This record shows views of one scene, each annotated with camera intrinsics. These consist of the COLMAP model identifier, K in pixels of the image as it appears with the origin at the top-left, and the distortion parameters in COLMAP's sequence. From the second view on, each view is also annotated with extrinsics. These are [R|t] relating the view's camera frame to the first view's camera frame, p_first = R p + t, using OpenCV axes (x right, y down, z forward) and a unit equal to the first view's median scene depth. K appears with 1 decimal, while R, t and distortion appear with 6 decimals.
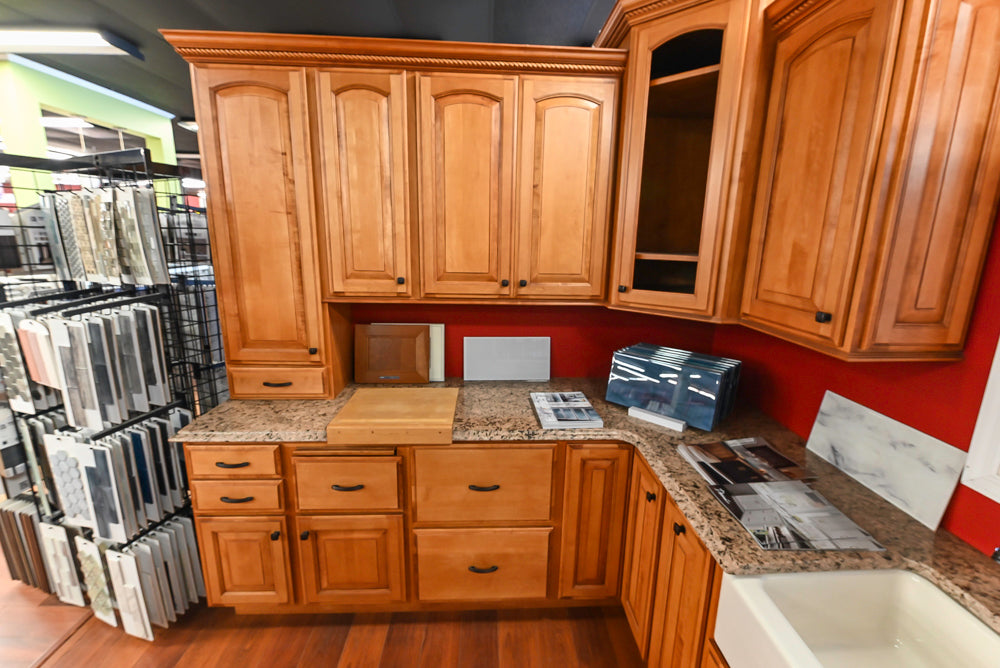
lens RADIAL K [[417.9, 0, 505.3], [0, 417.9, 326.2], [0, 0, 1]] dist [0.006096, -0.007394]
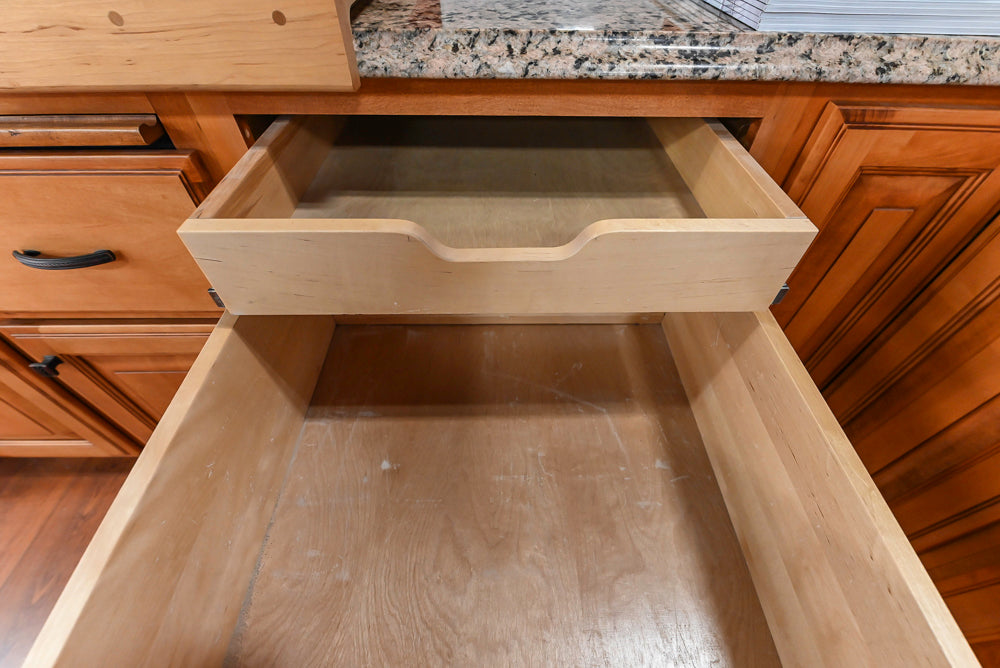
lens RADIAL K [[417.9, 0, 507.0], [0, 417.9, 329.4], [0, 0, 1]] dist [0.006096, -0.007394]
pose [[0.999740, 0.013795, -0.018135, -0.039464], [-0.000789, 0.816399, 0.577488, 0.245171], [0.022772, -0.577323, 0.816198, 0.711466]]
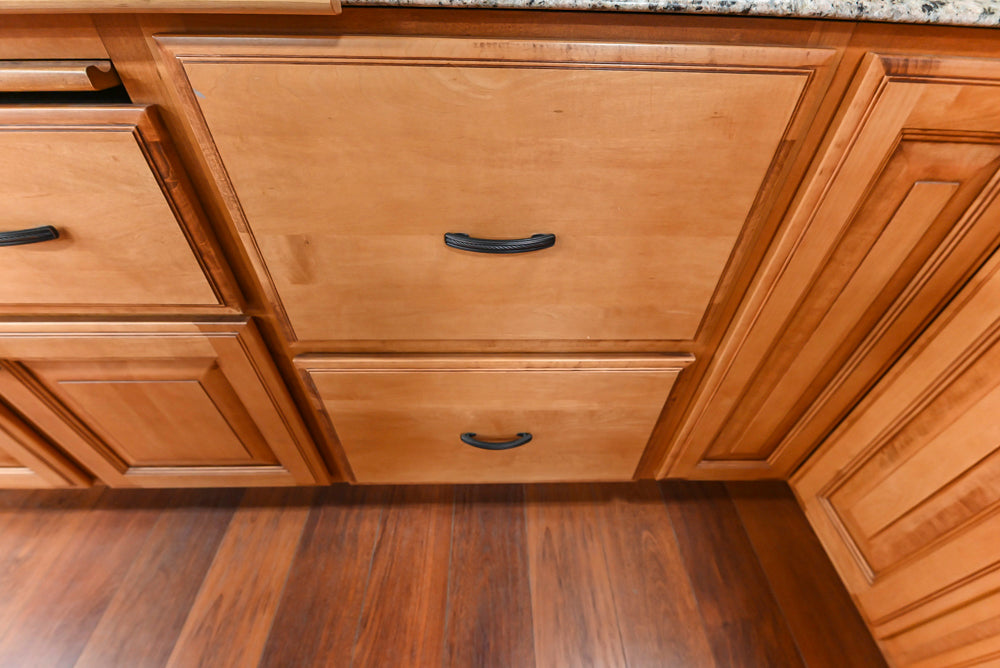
lens RADIAL K [[417.9, 0, 506.4], [0, 417.9, 330.2], [0, 0, 1]] dist [0.006096, -0.007394]
pose [[0.999883, 0.013683, -0.006881, -0.043668], [-0.008573, 0.872319, 0.488862, 0.300525], [0.012692, -0.488746, 0.872334, 0.727023]]
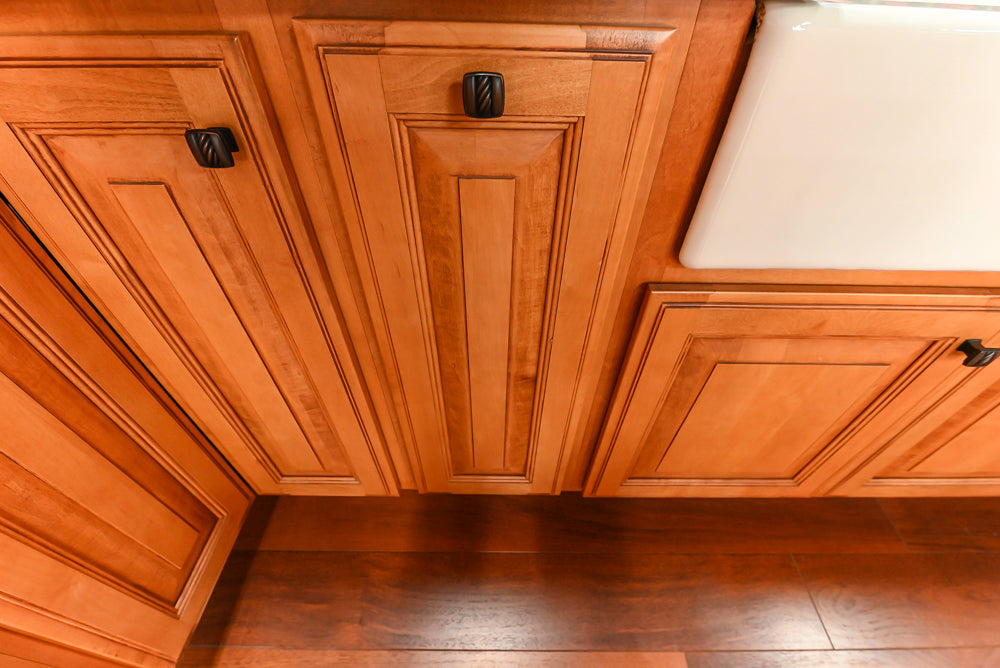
lens RADIAL K [[417.9, 0, 500.5], [0, 417.9, 329.5], [0, 0, 1]] dist [0.006096, -0.007394]
pose [[0.048390, -0.700950, 0.711567, 0.106330], [0.201541, 0.704600, 0.680382, 0.307543], [-0.978284, 0.110486, 0.175366, 0.711534]]
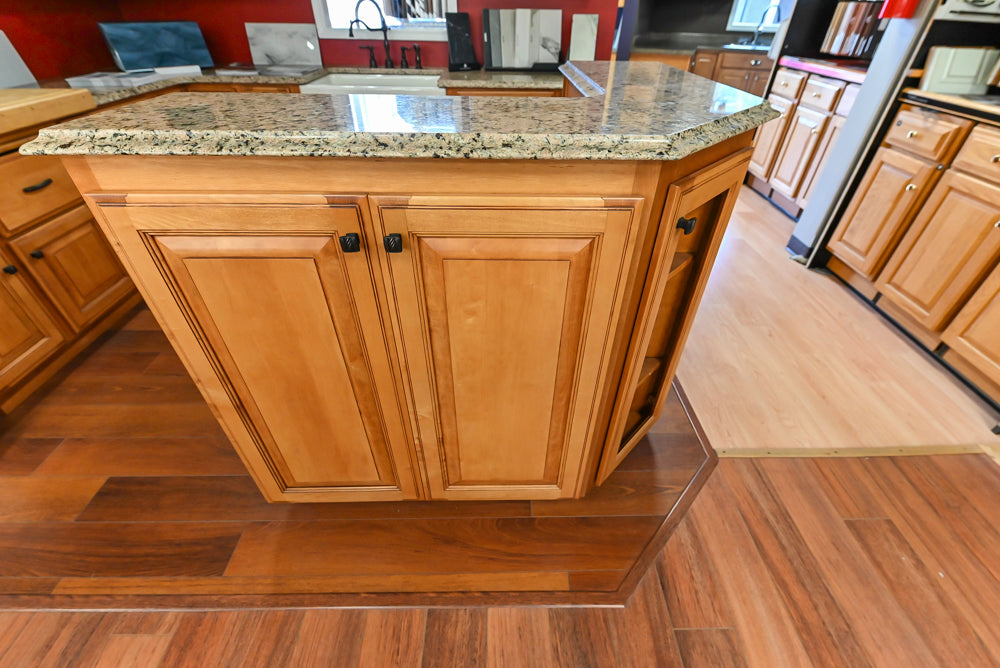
lens RADIAL K [[417.9, 0, 503.9], [0, 417.9, 329.1], [0, 0, 1]] dist [0.006096, -0.007394]
pose [[0.026490, -0.626132, 0.779267, -1.296503], [0.193817, 0.767965, 0.610462, 0.254969], [-0.980680, 0.134864, 0.141698, -0.162522]]
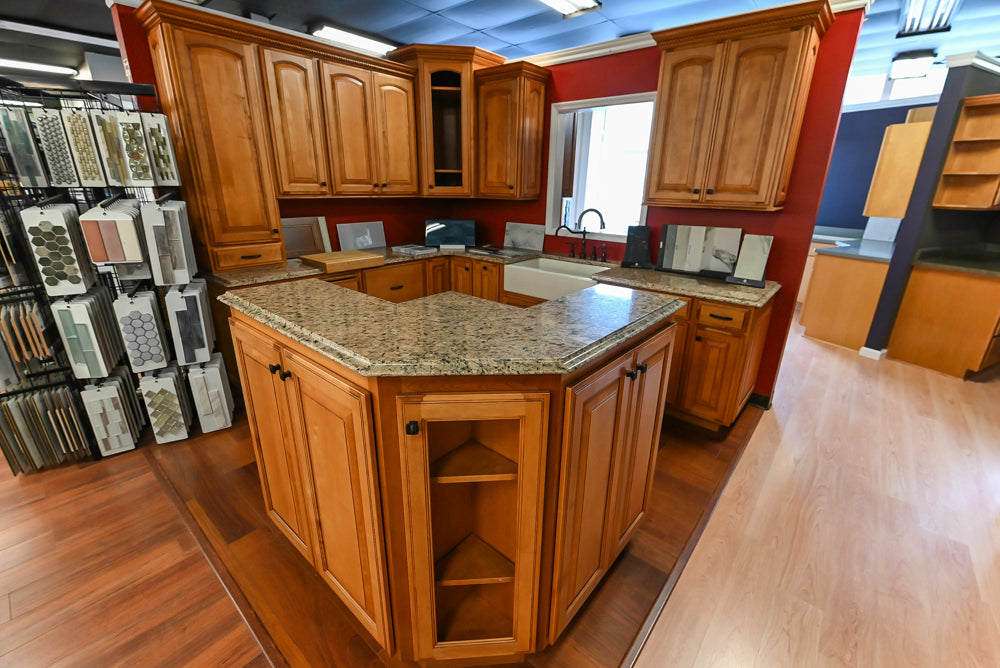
lens RADIAL K [[417.9, 0, 504.5], [0, 417.9, 327.5], [0, 0, 1]] dist [0.006096, -0.007394]
pose [[0.677716, -0.245766, 0.693036, -1.154173], [0.148969, 0.968837, 0.197896, 0.248563], [-0.720076, -0.030876, 0.693208, -0.798219]]
